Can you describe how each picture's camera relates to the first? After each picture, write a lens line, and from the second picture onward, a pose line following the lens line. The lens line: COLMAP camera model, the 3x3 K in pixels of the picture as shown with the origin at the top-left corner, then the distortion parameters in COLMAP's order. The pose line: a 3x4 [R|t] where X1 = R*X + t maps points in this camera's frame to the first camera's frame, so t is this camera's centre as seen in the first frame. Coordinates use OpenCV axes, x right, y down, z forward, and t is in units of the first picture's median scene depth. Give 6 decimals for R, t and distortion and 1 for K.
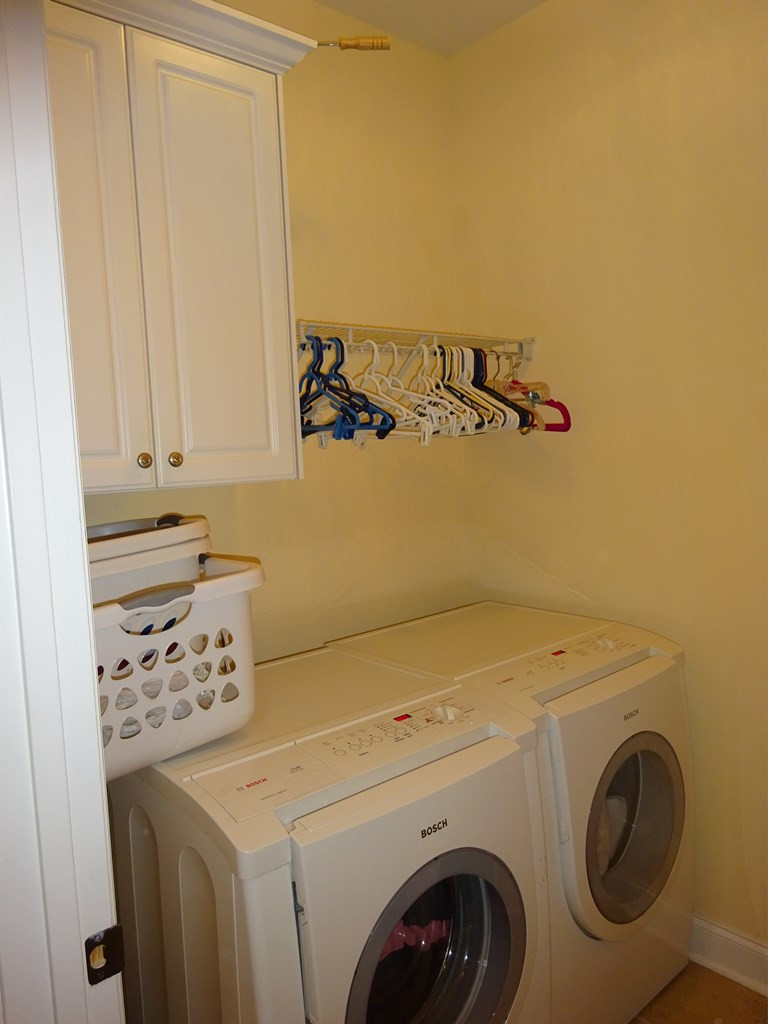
lens RADIAL K [[747.6, 0, 384.0], [0, 747.6, 512.0], [0, 0, 1]] dist [-0.001396, -0.013683]
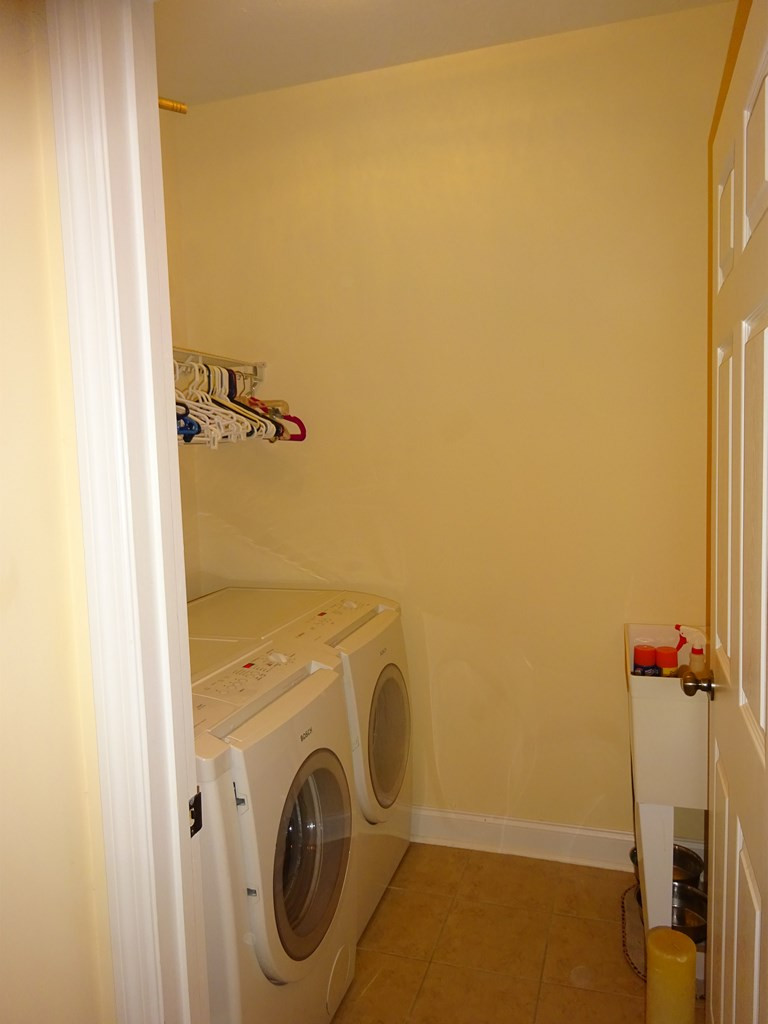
lens RADIAL K [[747.6, 0, 384.0], [0, 747.6, 512.0], [0, 0, 1]] dist [-0.001396, -0.013683]
pose [[0.854000, -0.023915, 0.519723, -0.297765], [0.036599, 0.999230, -0.014159, 0.033199], [-0.518984, 0.031113, 0.854218, -0.127889]]
